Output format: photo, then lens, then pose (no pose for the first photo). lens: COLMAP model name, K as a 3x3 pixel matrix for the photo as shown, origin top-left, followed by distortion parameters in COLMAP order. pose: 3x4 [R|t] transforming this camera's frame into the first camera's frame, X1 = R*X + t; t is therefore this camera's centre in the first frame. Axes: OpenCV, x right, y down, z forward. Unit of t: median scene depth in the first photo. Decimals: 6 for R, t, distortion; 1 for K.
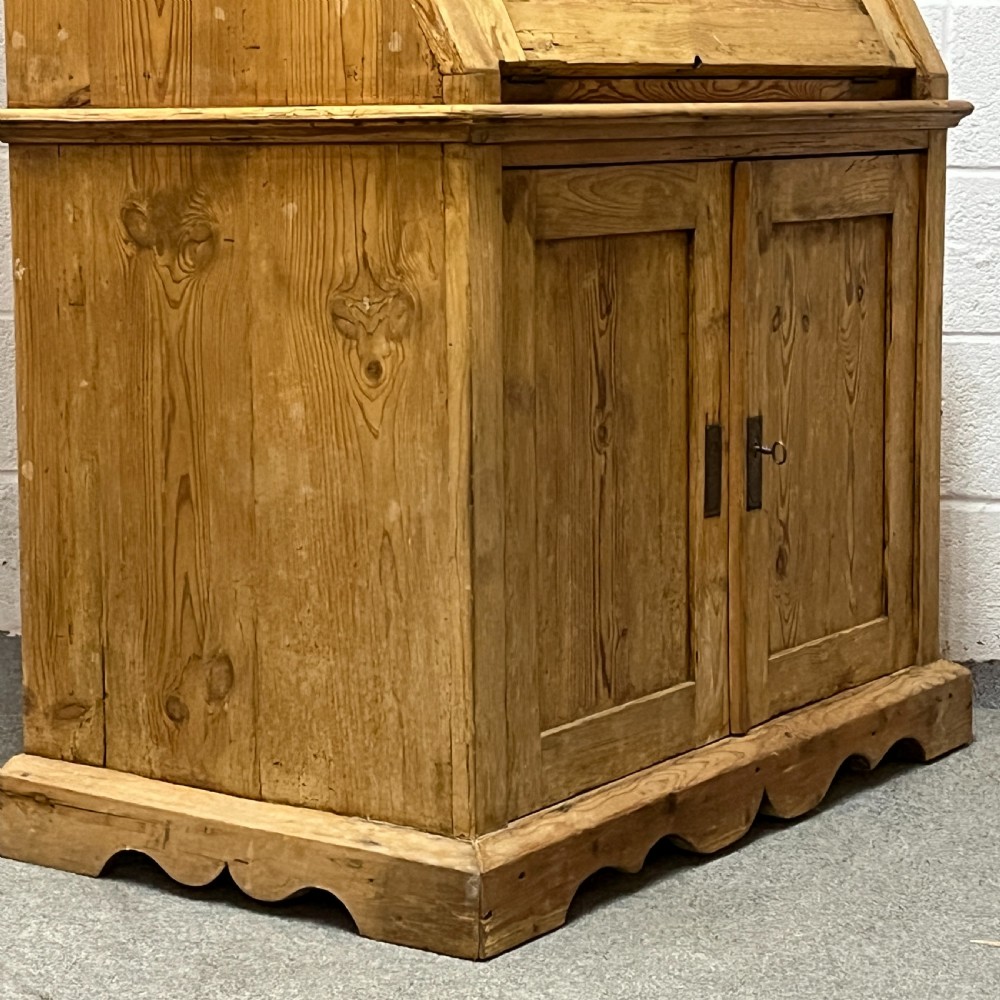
lens RADIAL K [[2741.4, 0, 475.0], [0, 2741.4, 523.6], [0, 0, 1]] dist [0.137188, 0.000000]
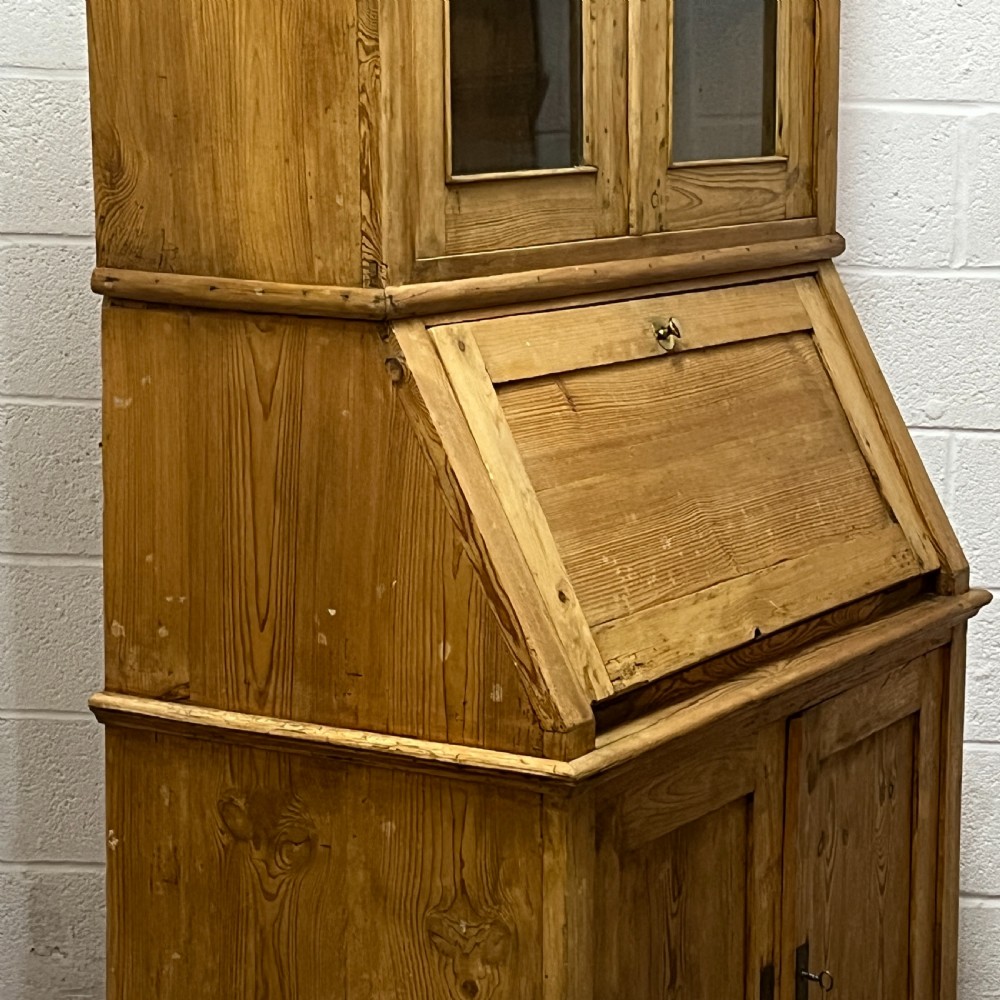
lens RADIAL K [[2741.4, 0, 503.2], [0, 2741.4, 500.6], [0, 0, 1]] dist [0.137188, 0.000000]
pose [[0.998446, 0.006560, 0.055347, -0.078762], [-0.007114, 0.999926, 0.009820, -0.238951], [-0.055279, -0.010198, 0.998419, -0.049229]]
